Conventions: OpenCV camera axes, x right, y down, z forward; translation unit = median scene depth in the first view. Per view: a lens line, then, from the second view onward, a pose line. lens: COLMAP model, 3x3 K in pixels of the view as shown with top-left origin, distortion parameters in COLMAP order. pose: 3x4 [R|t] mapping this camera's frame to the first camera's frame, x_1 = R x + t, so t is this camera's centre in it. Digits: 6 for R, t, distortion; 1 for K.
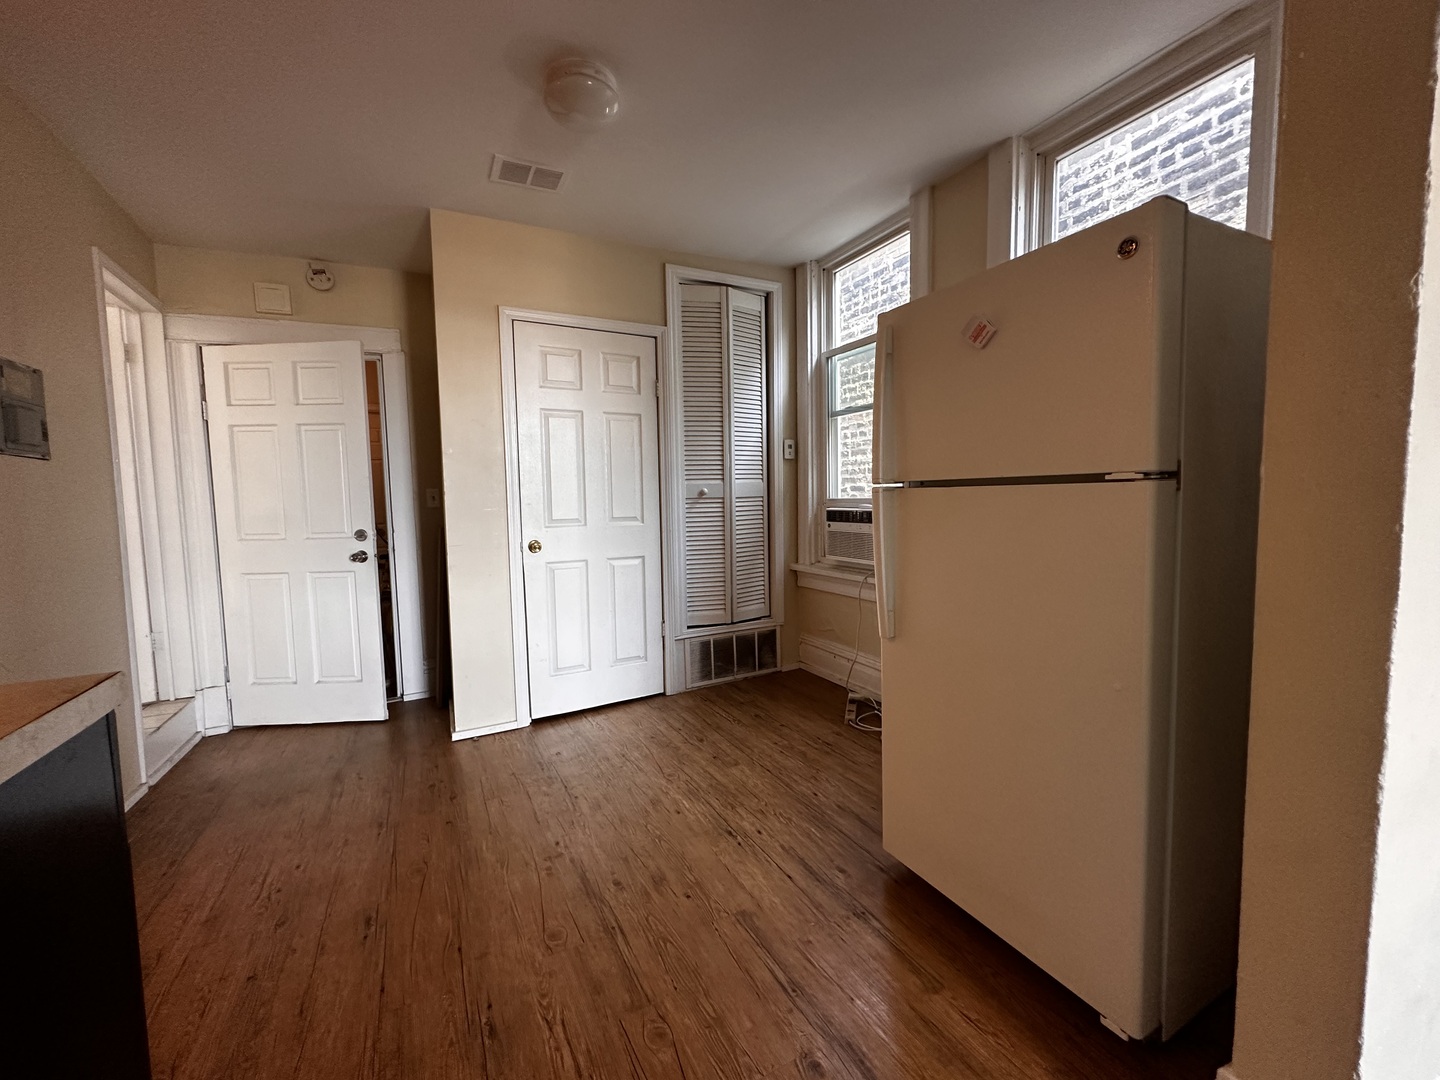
lens RADIAL K [[573.8, 0, 720.0], [0, 573.8, 540.0], [0, 0, 1]] dist [-0.001365, -0.000095]
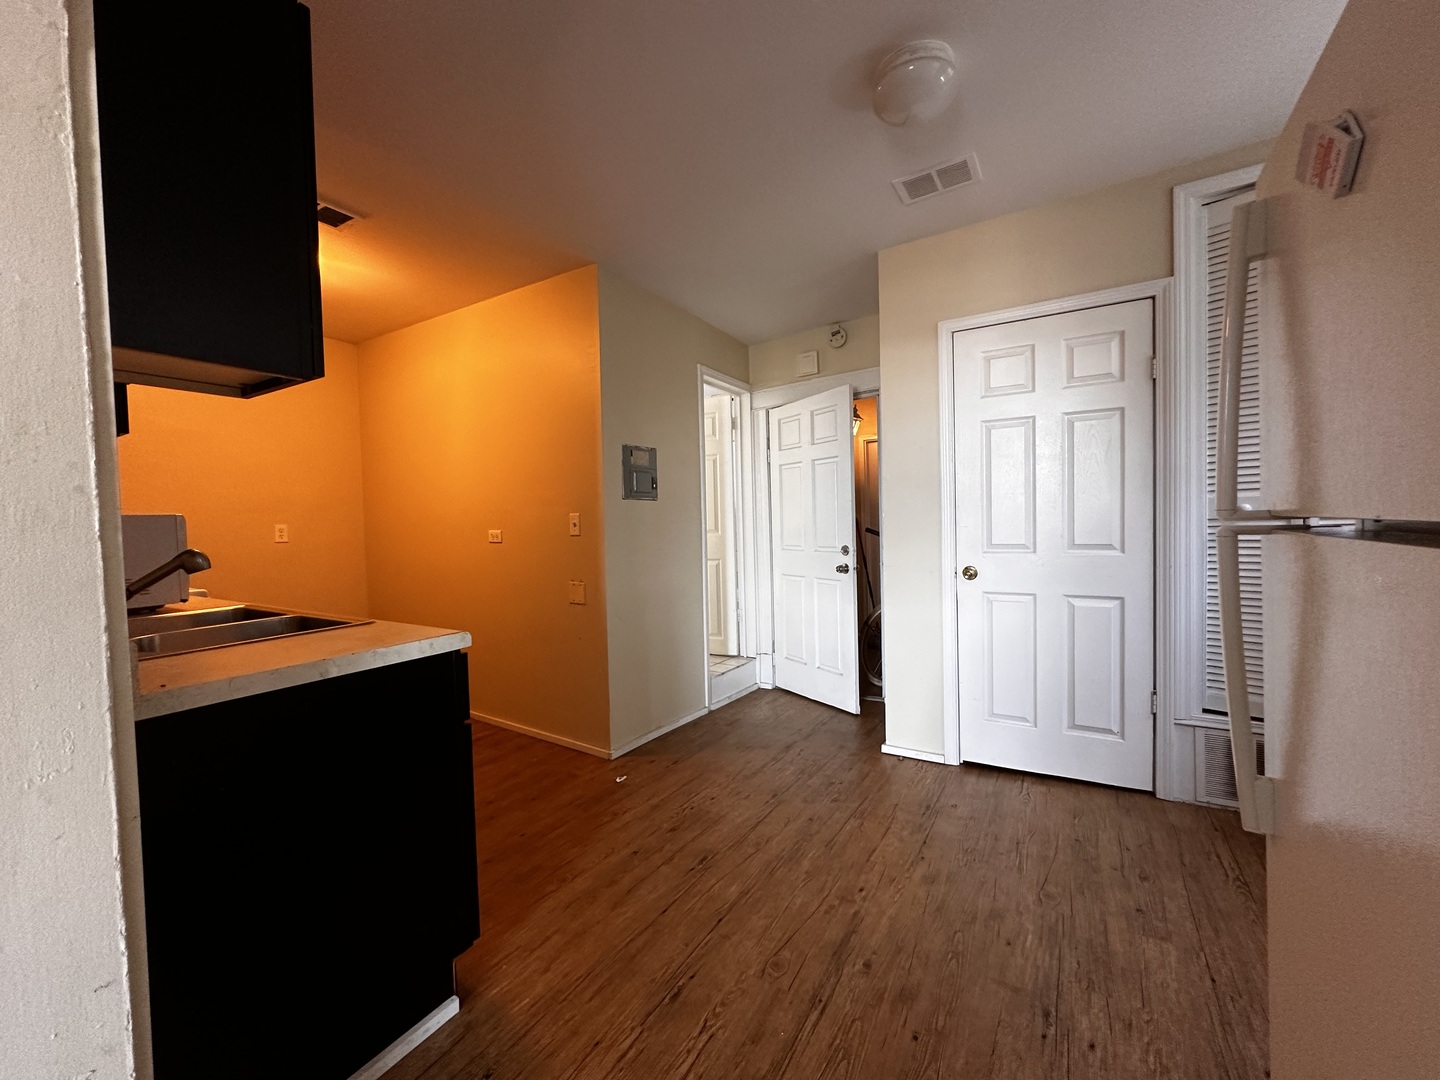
lens RADIAL K [[573.8, 0, 720.0], [0, 573.8, 540.0], [0, 0, 1]] dist [-0.001365, -0.000095]
pose [[0.515055, 0.036114, -0.856396, 0.263114], [-0.047276, 0.998788, 0.013685, -0.036302], [0.855852, 0.033438, 0.516138, 0.193226]]
